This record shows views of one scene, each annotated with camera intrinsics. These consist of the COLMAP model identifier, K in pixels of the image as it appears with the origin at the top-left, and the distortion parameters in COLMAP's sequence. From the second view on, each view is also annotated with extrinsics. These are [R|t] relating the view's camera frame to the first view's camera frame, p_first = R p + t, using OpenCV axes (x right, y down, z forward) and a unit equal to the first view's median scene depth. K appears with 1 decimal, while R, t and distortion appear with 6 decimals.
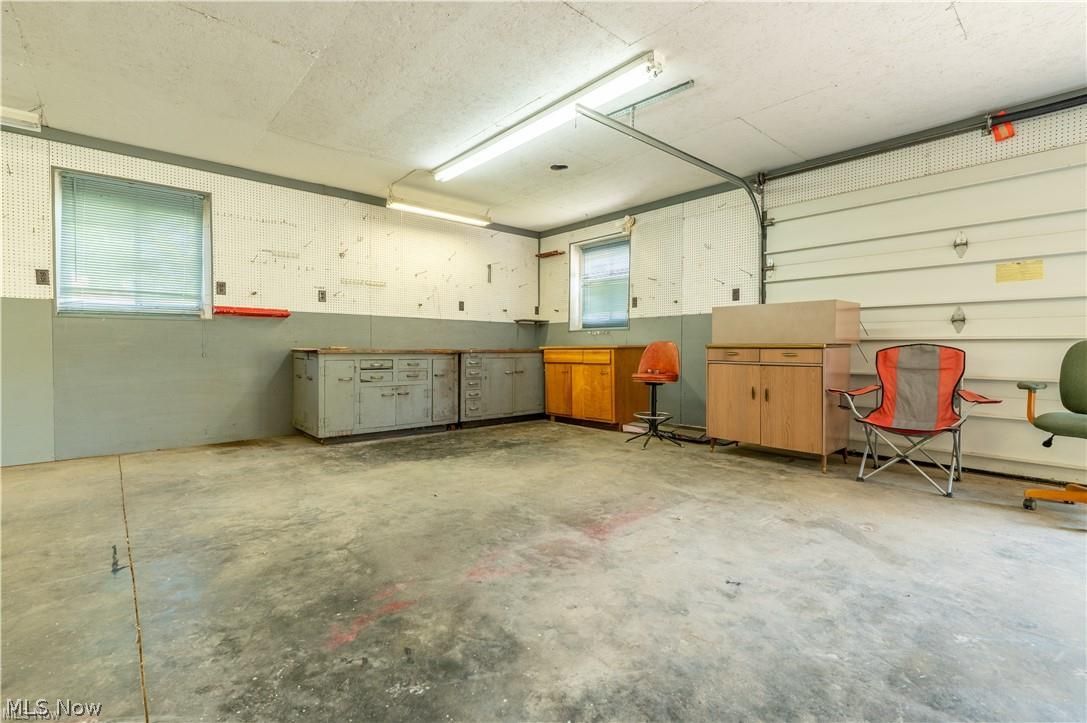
lens RADIAL K [[487.8, 0, 543.1], [0, 487.8, 349.6], [0, 0, 1]] dist [0.001979, 0.000142]
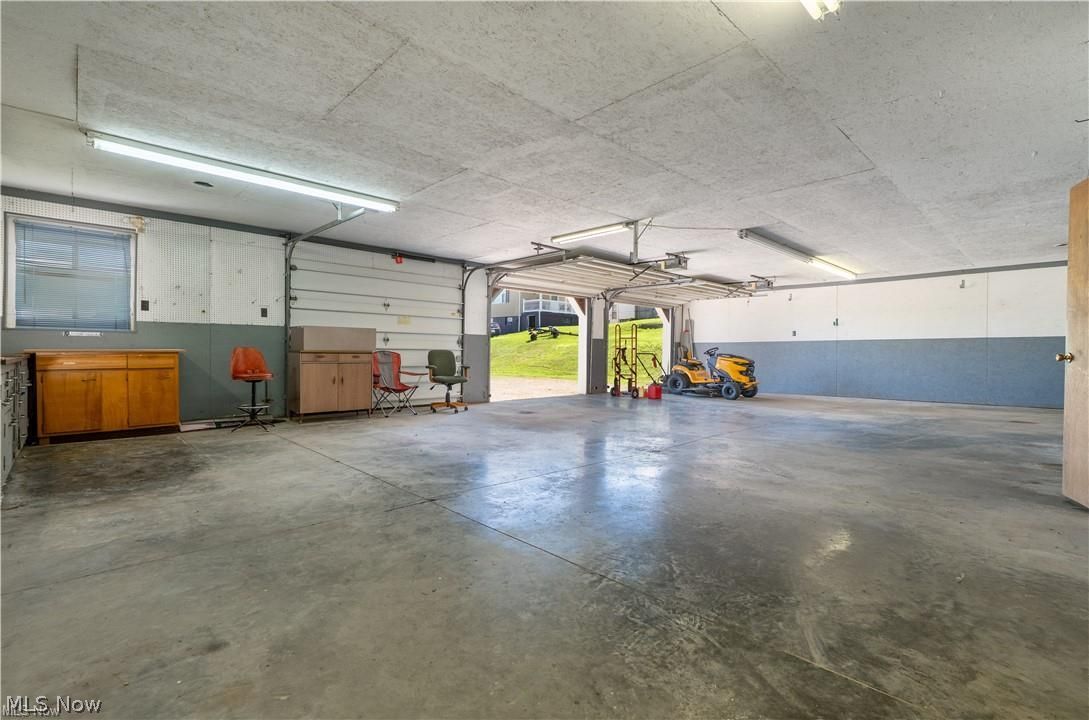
lens RADIAL K [[488.7, 0, 543.7], [0, 488.7, 357.5], [0, 0, 1]] dist [0.001979, 0.000142]
pose [[-0.039889, -0.019414, 0.999015, -1.304706], [-0.008783, 0.999779, 0.019078, -0.027332], [-0.999166, -0.008014, -0.040051, 0.366547]]
